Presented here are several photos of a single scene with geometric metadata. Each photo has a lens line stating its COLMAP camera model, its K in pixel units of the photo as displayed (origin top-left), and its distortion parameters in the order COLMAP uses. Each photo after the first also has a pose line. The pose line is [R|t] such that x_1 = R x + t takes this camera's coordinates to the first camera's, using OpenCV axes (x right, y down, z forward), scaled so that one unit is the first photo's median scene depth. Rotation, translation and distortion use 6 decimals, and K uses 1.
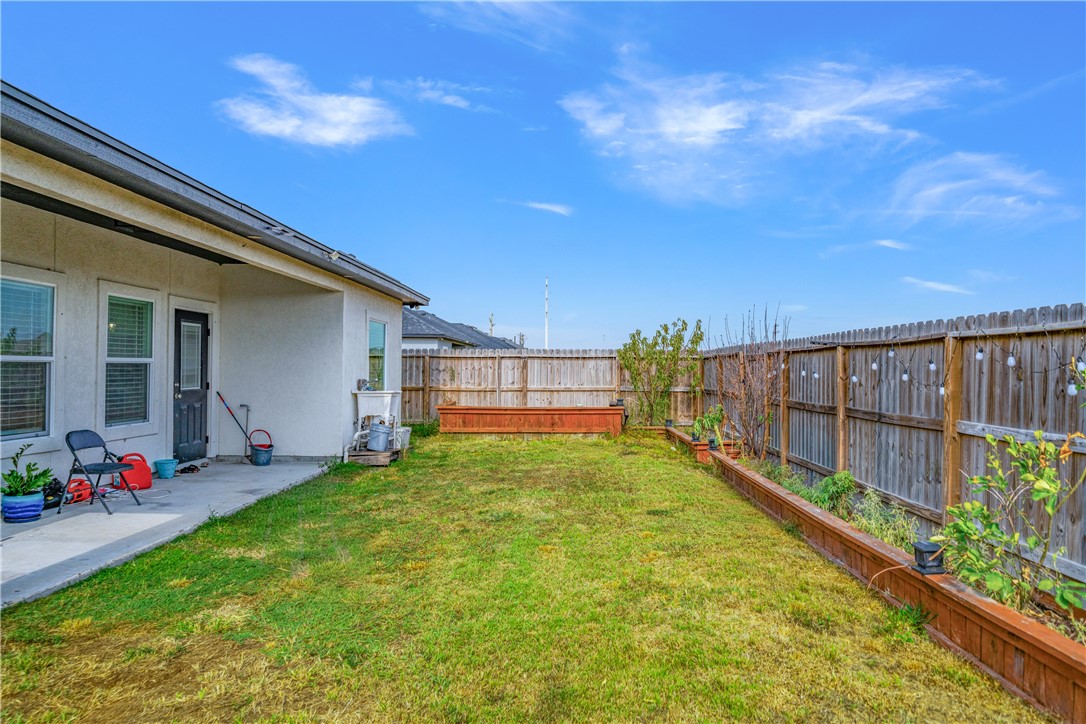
lens RADIAL K [[699.6, 0, 543.0], [0, 699.6, 362.0], [0, 0, 1]] dist [0.013777, 0.000314]
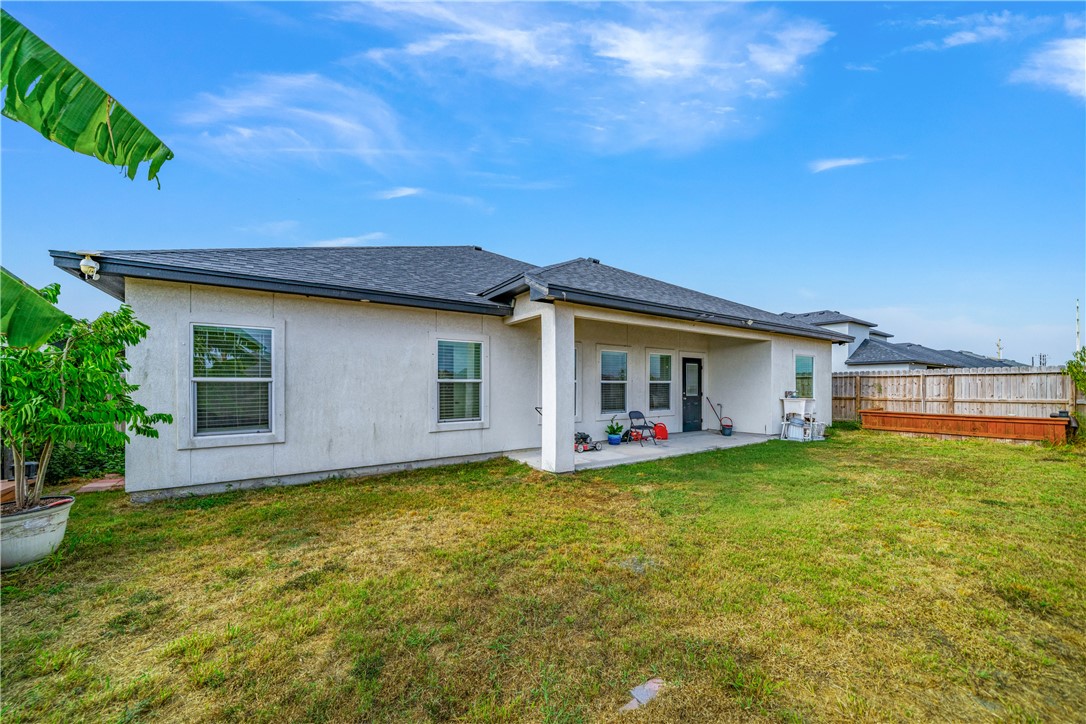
lens RADIAL K [[379.5, 0, 543.4], [0, 379.5, 387.4], [0, 0, 1]] dist [-0.000230, -0.000038]
pose [[0.557401, -0.004091, -0.830233, 0.180175], [0.013224, 0.999905, 0.003951, 0.004372], [0.830138, -0.013181, 0.557402, 0.006148]]
